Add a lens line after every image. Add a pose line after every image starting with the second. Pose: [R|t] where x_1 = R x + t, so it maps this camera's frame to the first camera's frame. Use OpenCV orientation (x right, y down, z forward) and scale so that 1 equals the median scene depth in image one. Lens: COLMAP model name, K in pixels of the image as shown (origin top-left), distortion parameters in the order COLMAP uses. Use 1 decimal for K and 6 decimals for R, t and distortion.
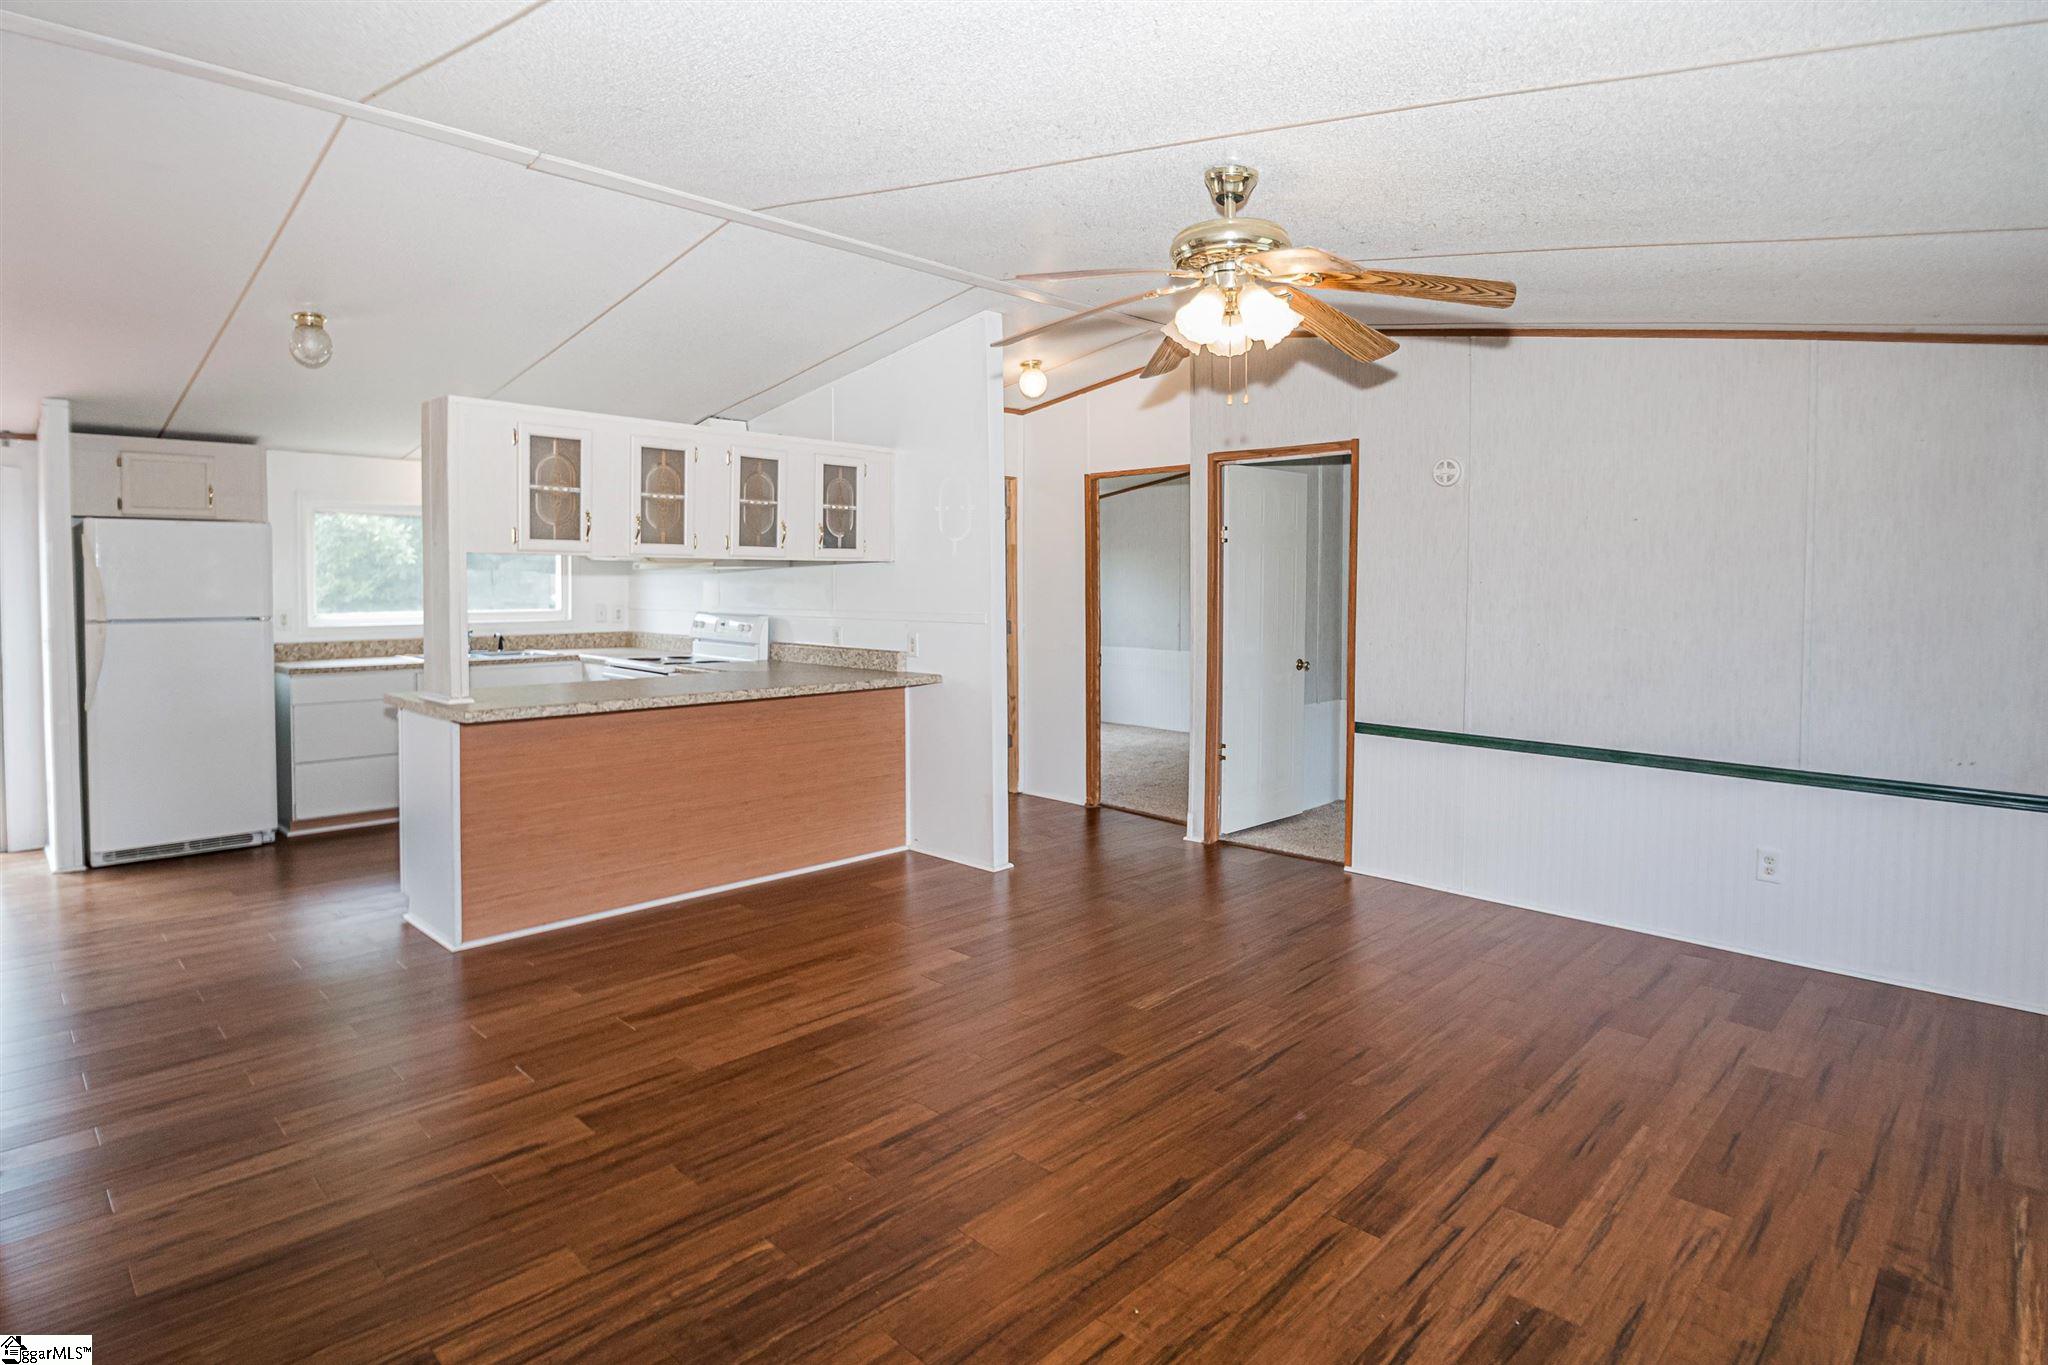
lens RADIAL K [[1119.8, 0, 1009.4], [0, 1119.8, 622.6], [0, 0, 1]] dist [-0.033028, -0.002224]
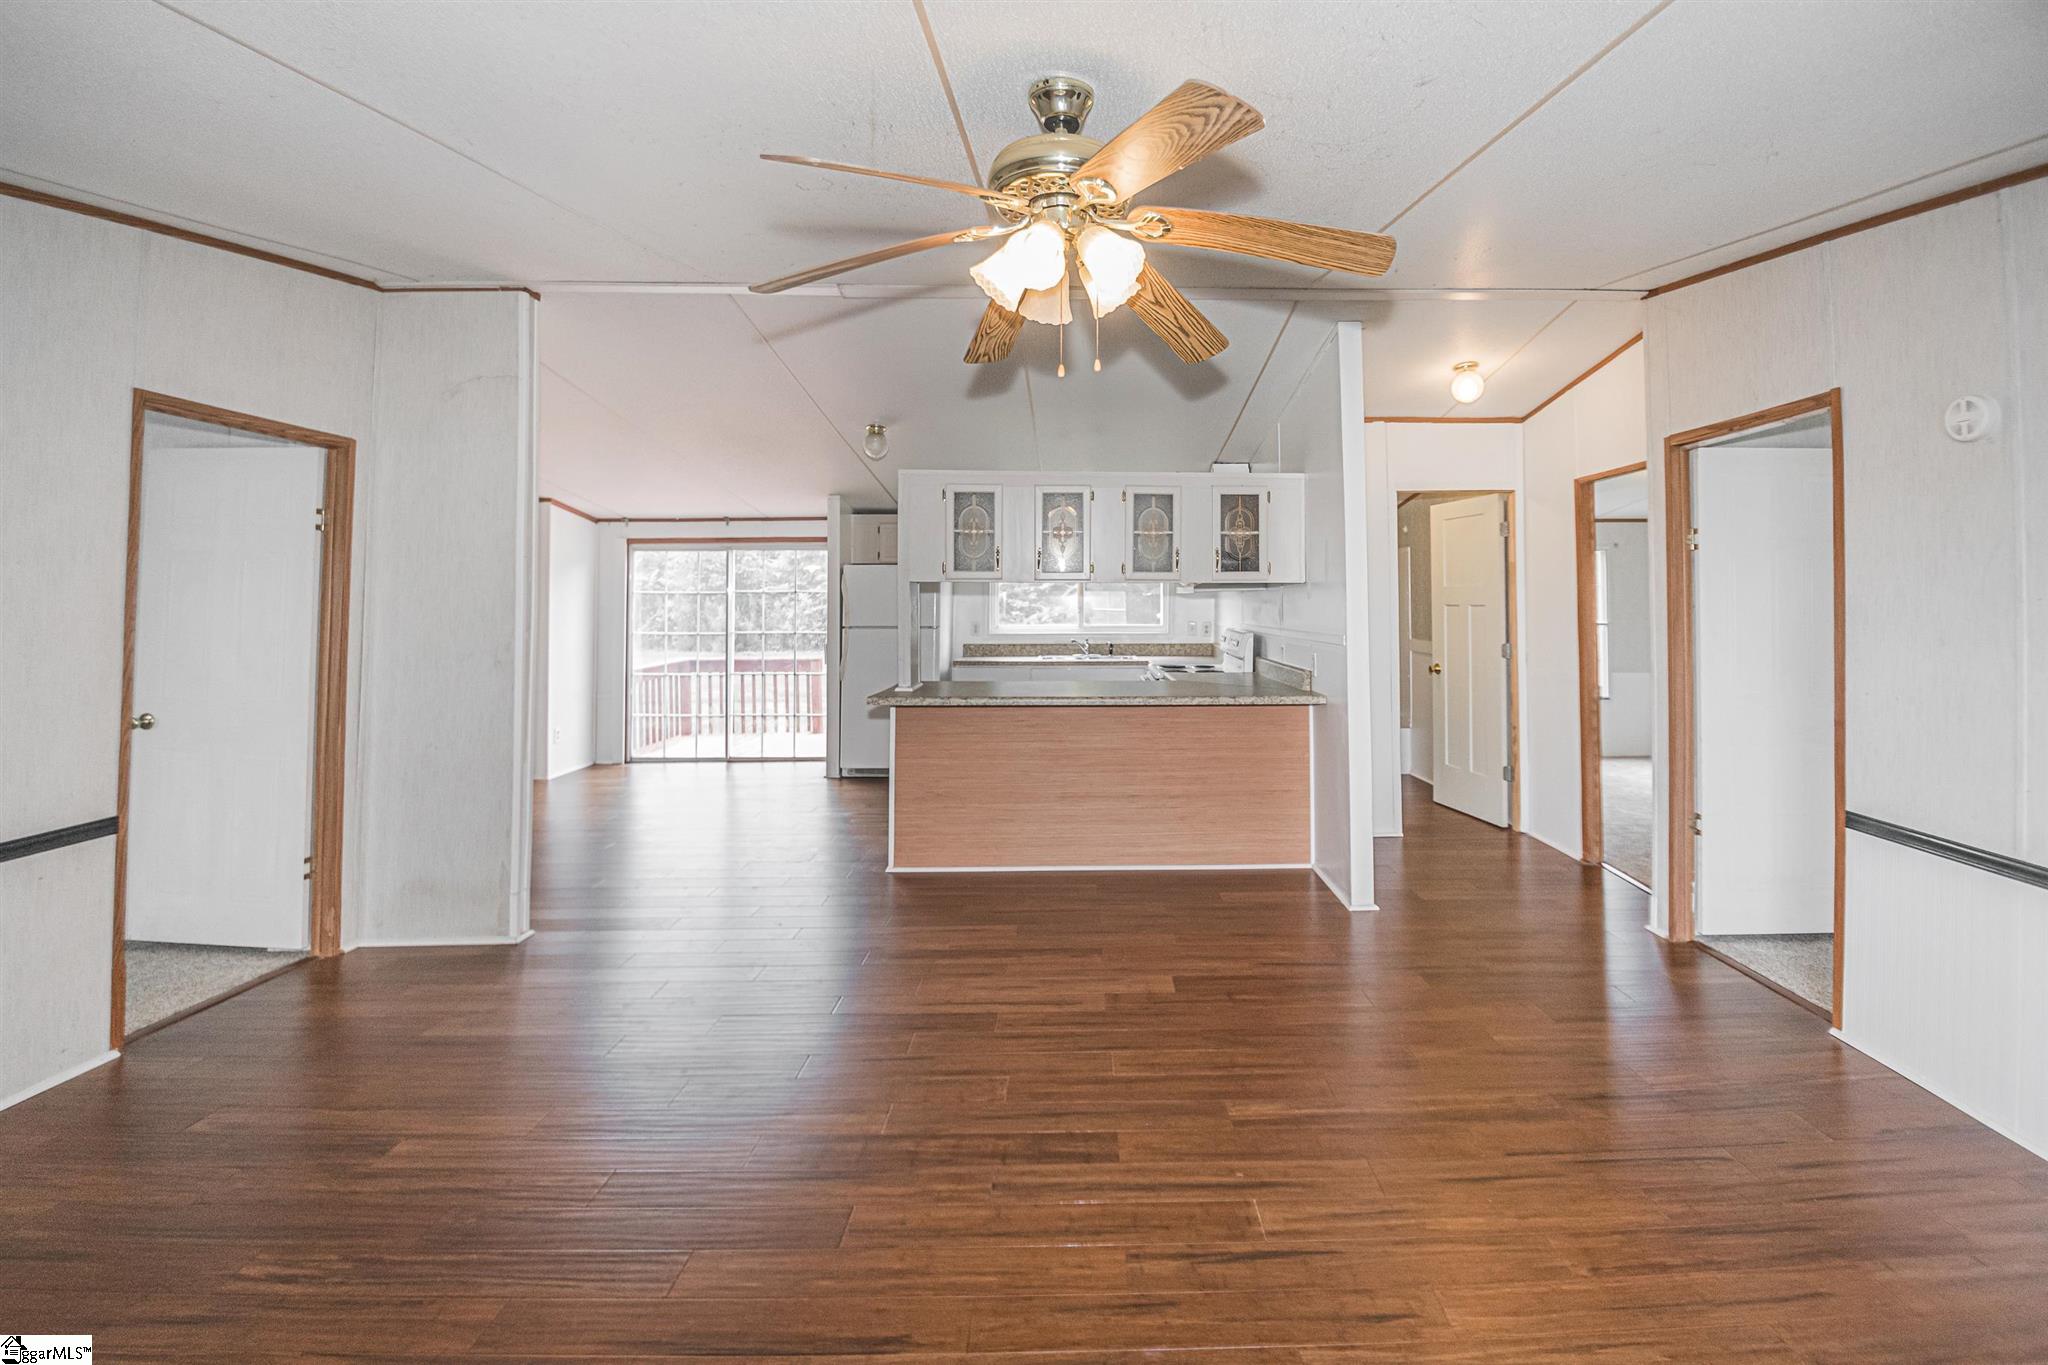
lens RADIAL K [[875.6, 0, 1081.5], [0, 875.6, 585.9], [0, 0, 1]] dist [-0.000721, -0.014666]
pose [[0.711811, -0.015653, -0.702197, 0.427812], [-0.026130, 0.998469, -0.048745, -0.009246], [0.701885, 0.053045, 0.710313, 0.377320]]
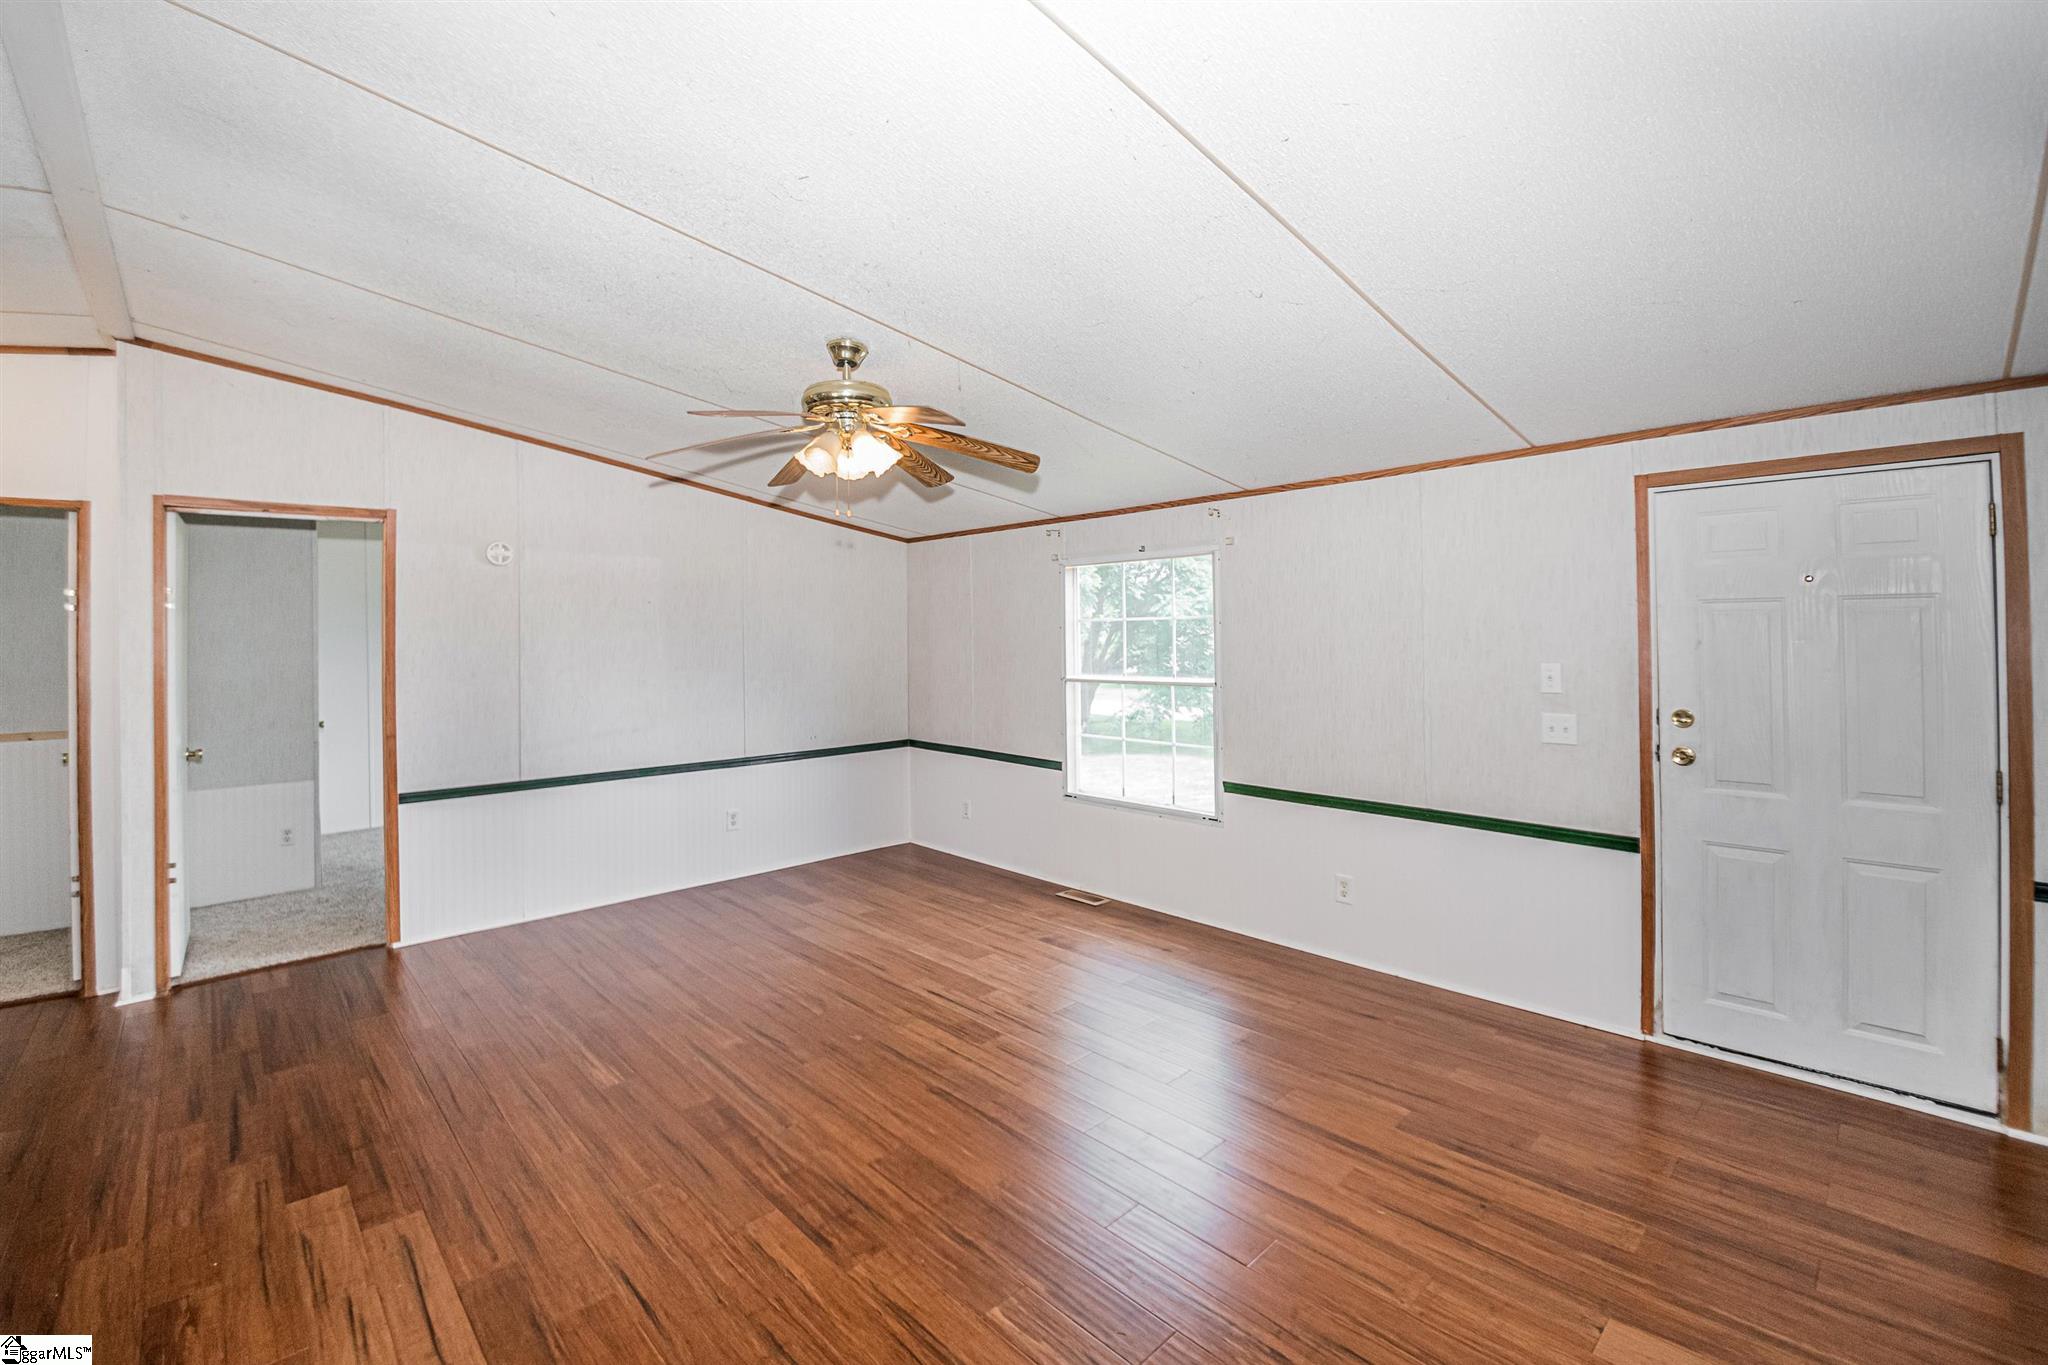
lens RADIAL K [[908.7, 0, 1019.7], [0, 908.7, 565.5], [0, 0, 1]] dist [-0.000547, -0.000660]
pose [[0.021436, 0.063590, 0.997746, -0.598742], [0.067679, 0.995594, -0.064907, -0.026961], [-0.997477, 0.068917, 0.017038, 0.514041]]
